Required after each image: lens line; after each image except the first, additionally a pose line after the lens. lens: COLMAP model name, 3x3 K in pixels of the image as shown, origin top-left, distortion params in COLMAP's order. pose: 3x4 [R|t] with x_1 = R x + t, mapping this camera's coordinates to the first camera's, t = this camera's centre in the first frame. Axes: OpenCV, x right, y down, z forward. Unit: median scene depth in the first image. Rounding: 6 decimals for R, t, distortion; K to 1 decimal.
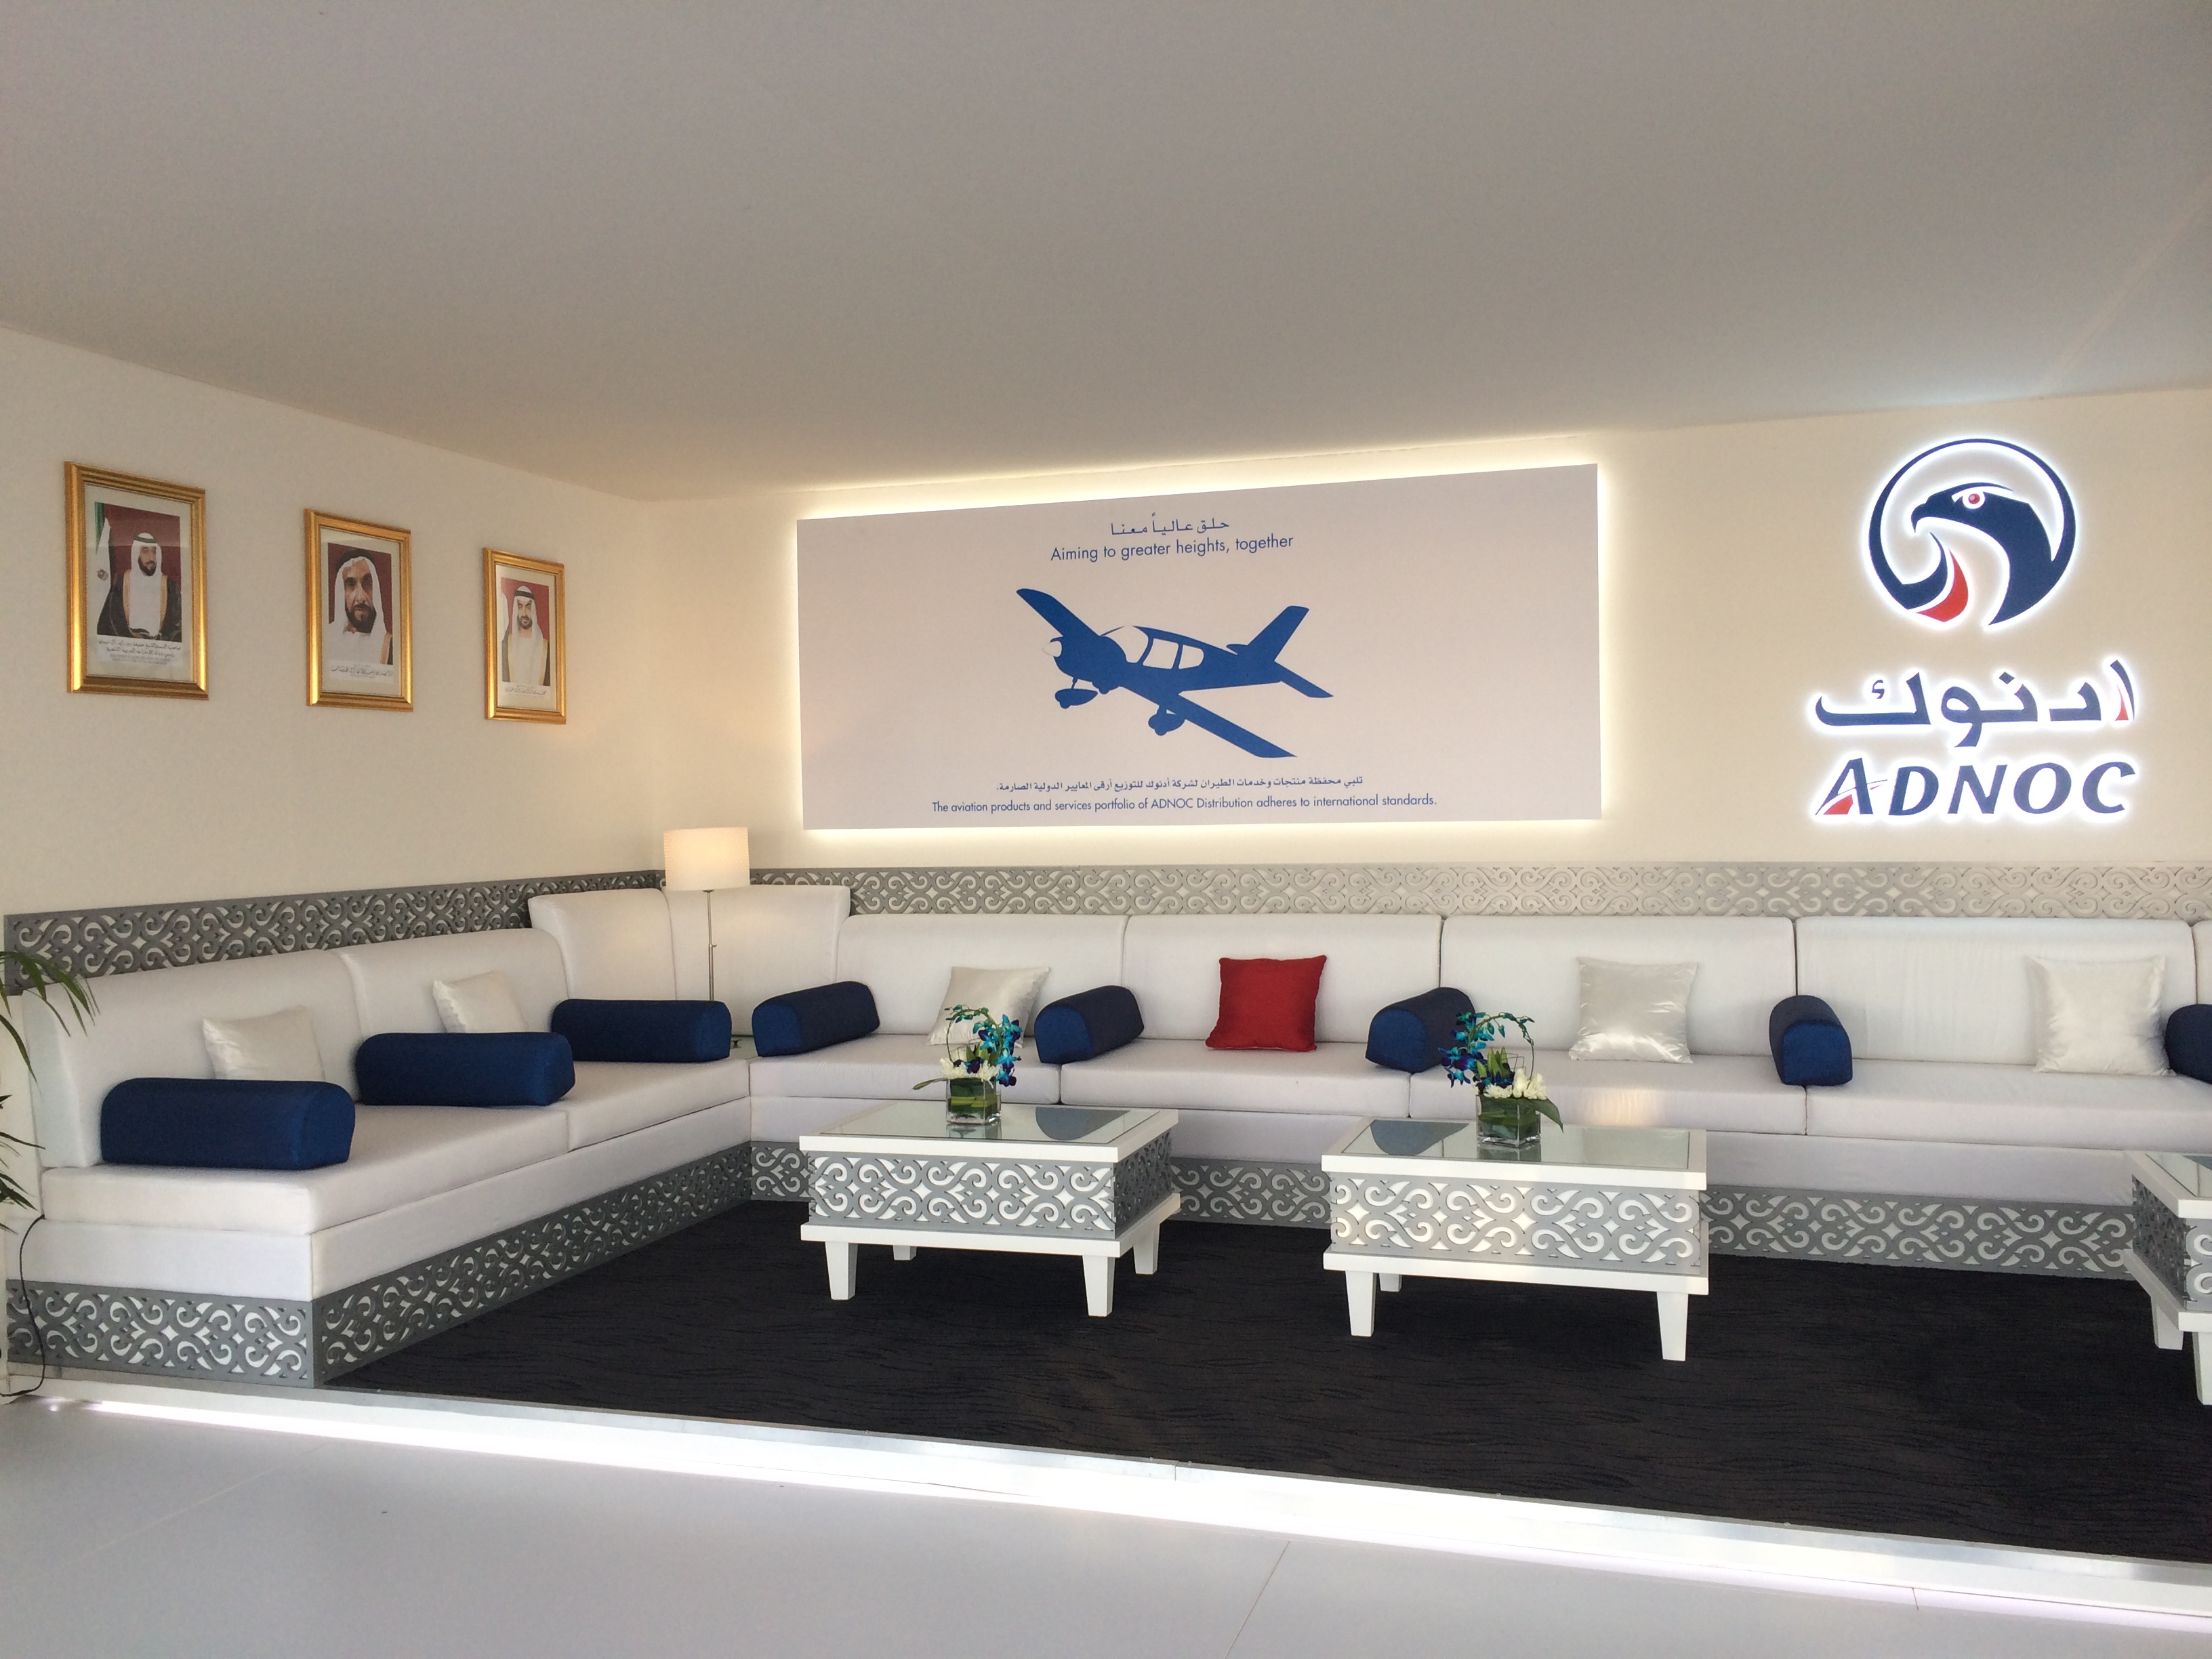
lens RADIAL K [[1916.3, 0, 1104.6], [0, 1916.3, 816.0], [0, 0, 1]] dist [0.090869, -0.108337]
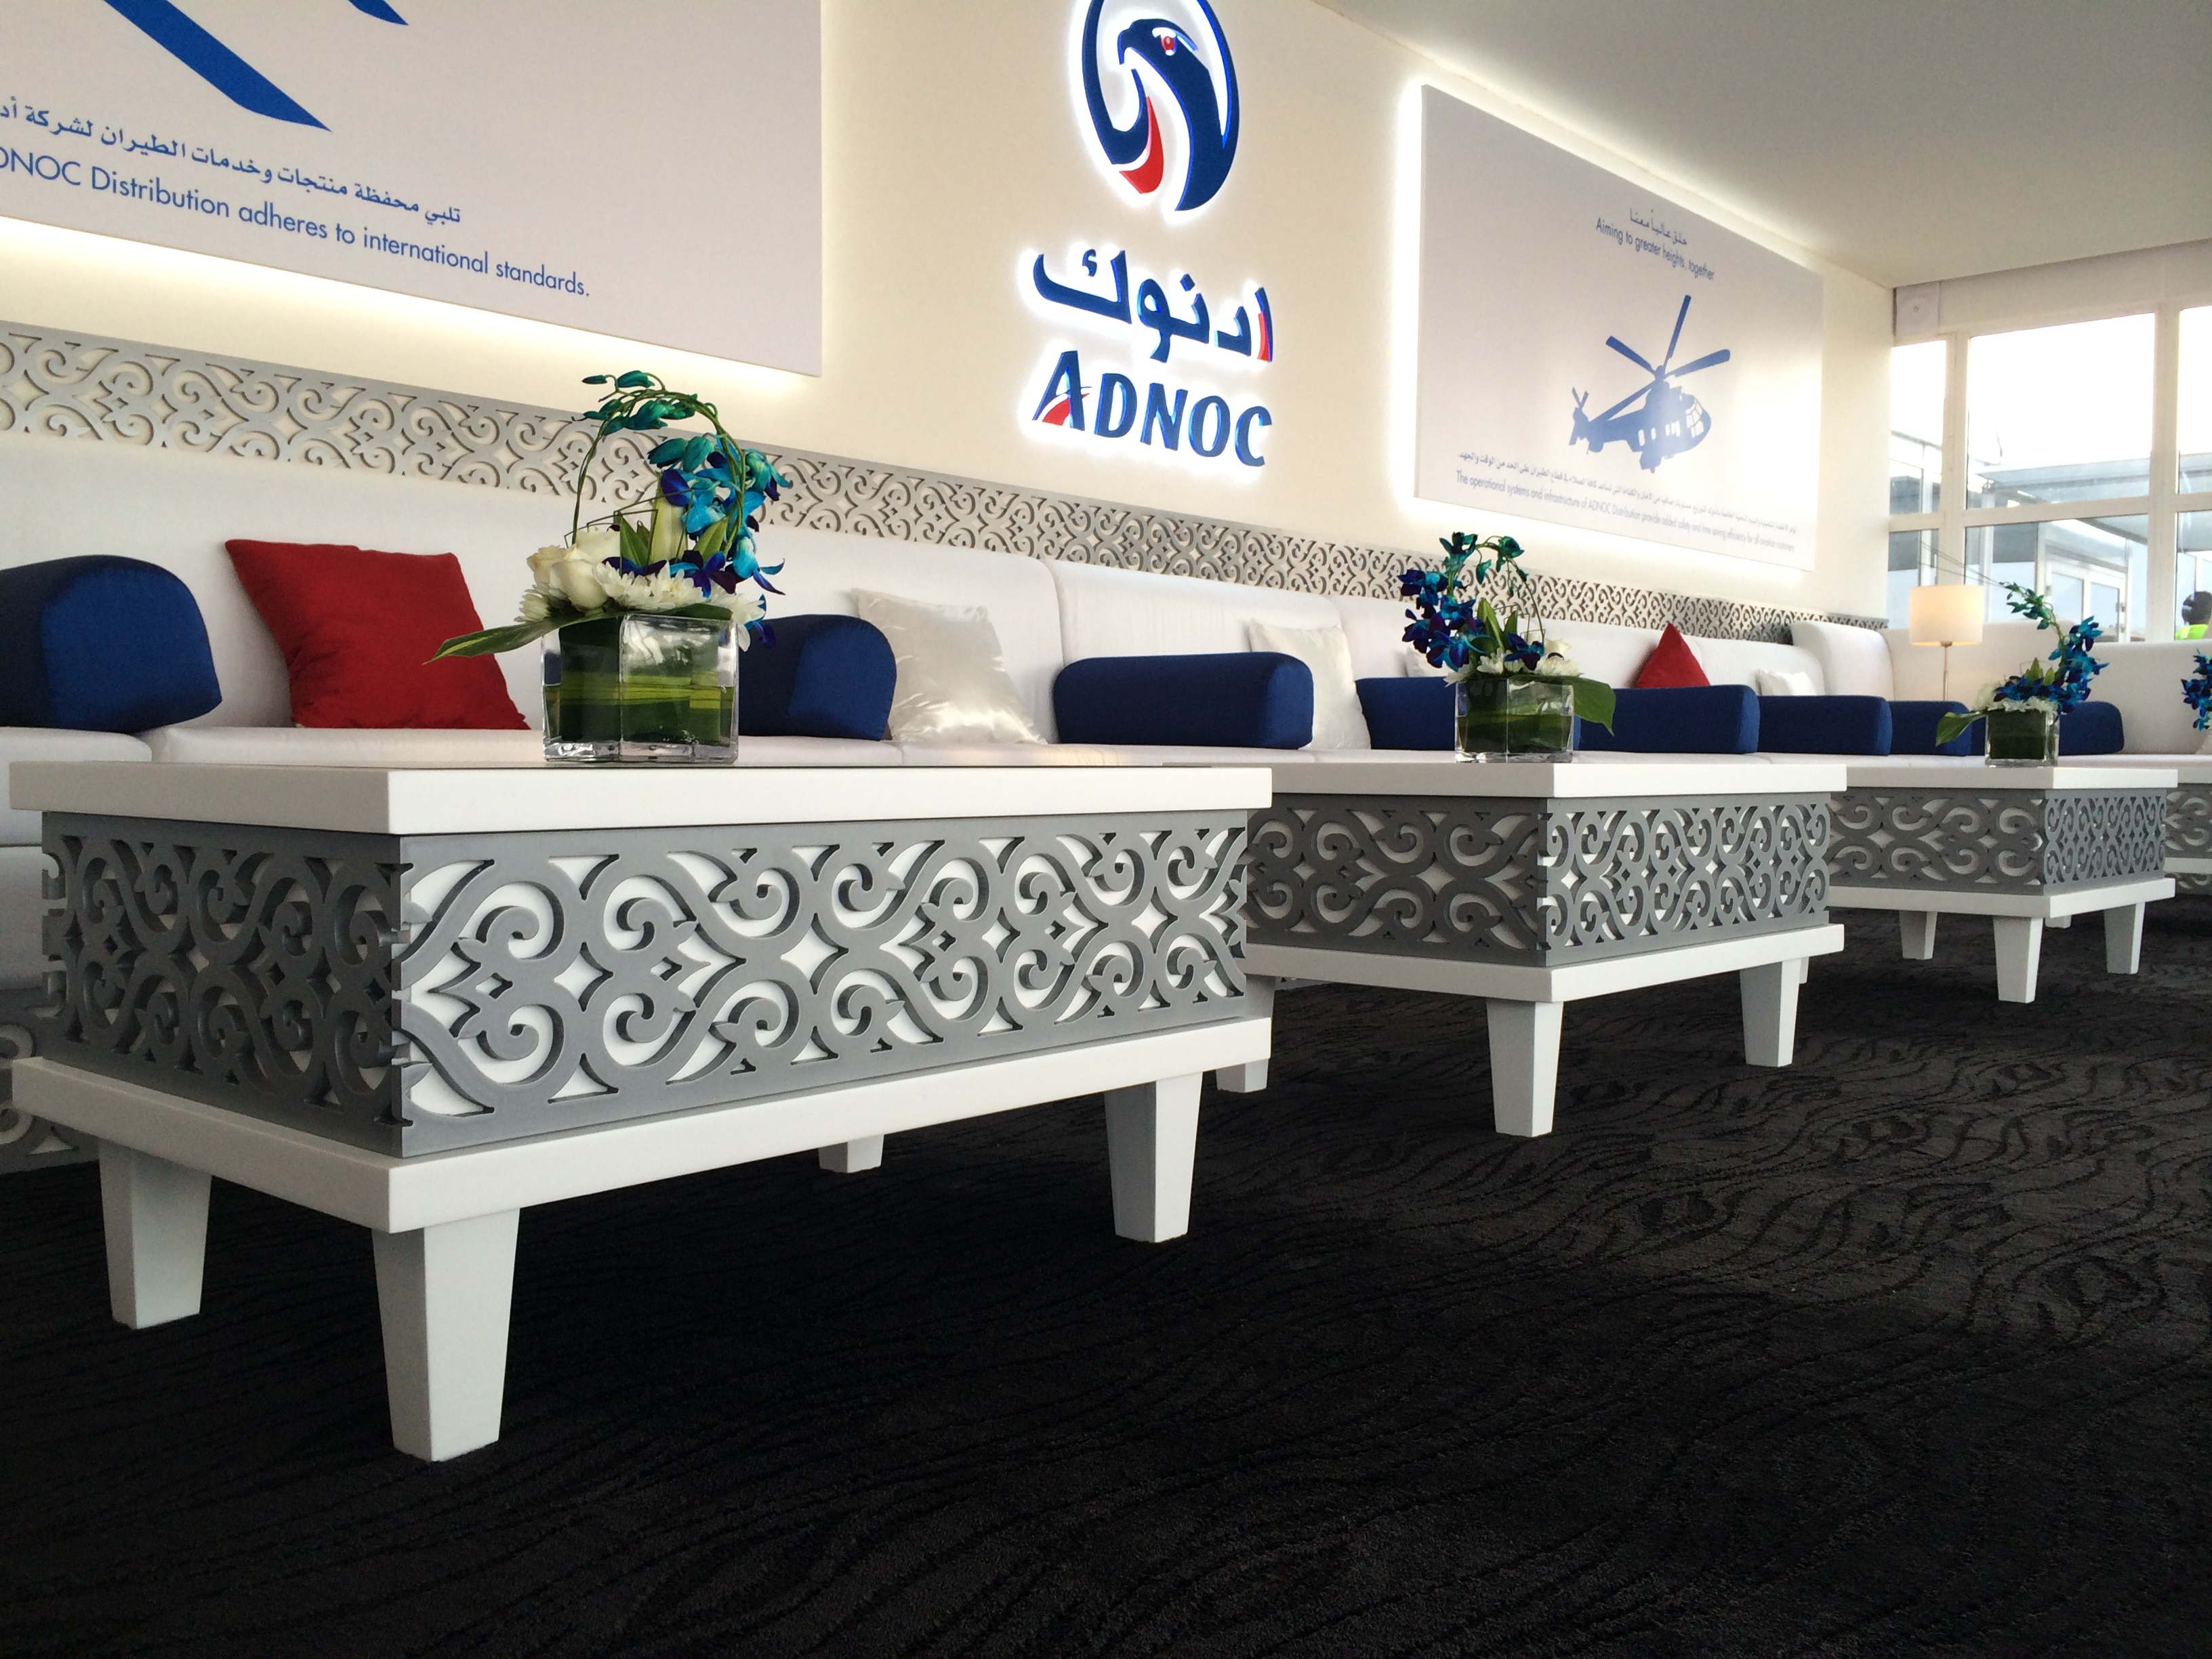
lens RADIAL K [[1916.3, 0, 1104.6], [0, 1916.3, 816.0], [0, 0, 1]] dist [0.090869, -0.108337]
pose [[0.414133, -0.007800, 0.910183, -0.278297], [-0.010646, 0.999853, 0.013412, 0.139134], [-0.910154, -0.015244, 0.413989, 0.690186]]
